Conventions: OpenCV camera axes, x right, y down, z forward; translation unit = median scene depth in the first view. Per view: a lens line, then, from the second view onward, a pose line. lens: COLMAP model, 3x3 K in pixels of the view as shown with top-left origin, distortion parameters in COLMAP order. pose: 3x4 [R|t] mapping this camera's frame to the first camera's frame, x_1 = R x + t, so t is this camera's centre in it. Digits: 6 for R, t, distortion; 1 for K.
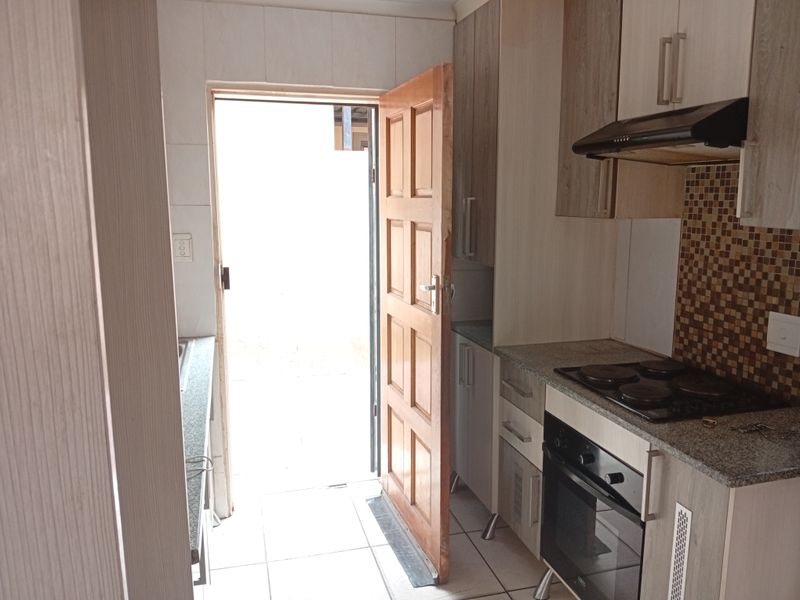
lens RADIAL K [[617.8, 0, 400.0], [0, 617.8, 300.0], [0, 0, 1]] dist [0.102601, -0.199988]
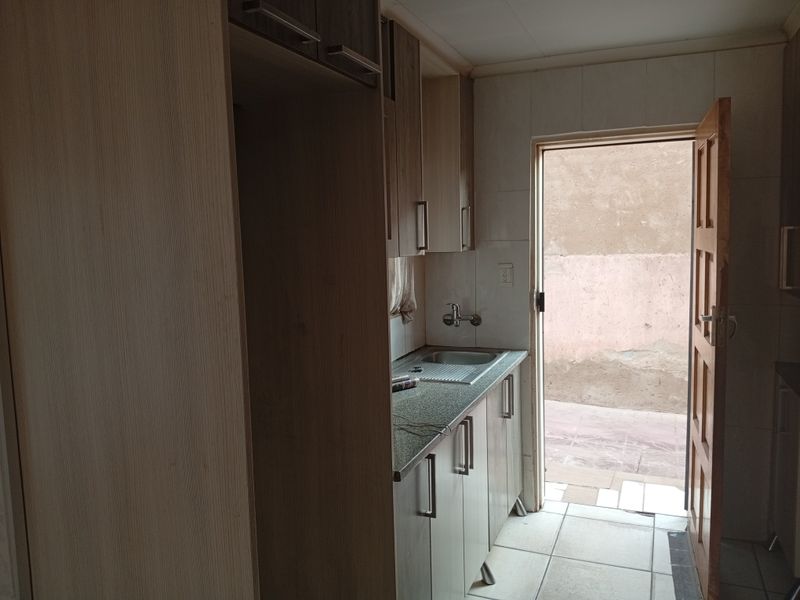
lens RADIAL K [[617.8, 0, 400.0], [0, 617.8, 300.0], [0, 0, 1]] dist [0.102601, -0.199988]
pose [[0.790068, 0.043510, -0.611473, 0.249440], [-0.075396, 0.996802, -0.026487, 0.013531], [0.608365, 0.067029, 0.790822, -0.086650]]
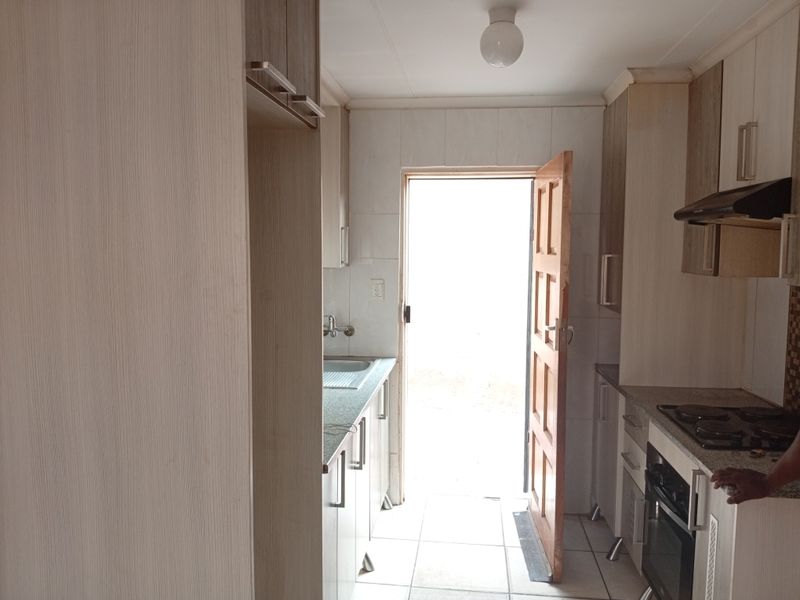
lens RADIAL K [[617.8, 0, 400.0], [0, 617.8, 300.0], [0, 0, 1]] dist [0.102601, -0.199988]
pose [[0.928448, 0.040152, -0.369287, 0.203063], [-0.069062, 0.995467, -0.065397, 0.023589], [0.364987, 0.086222, 0.927012, -0.228100]]
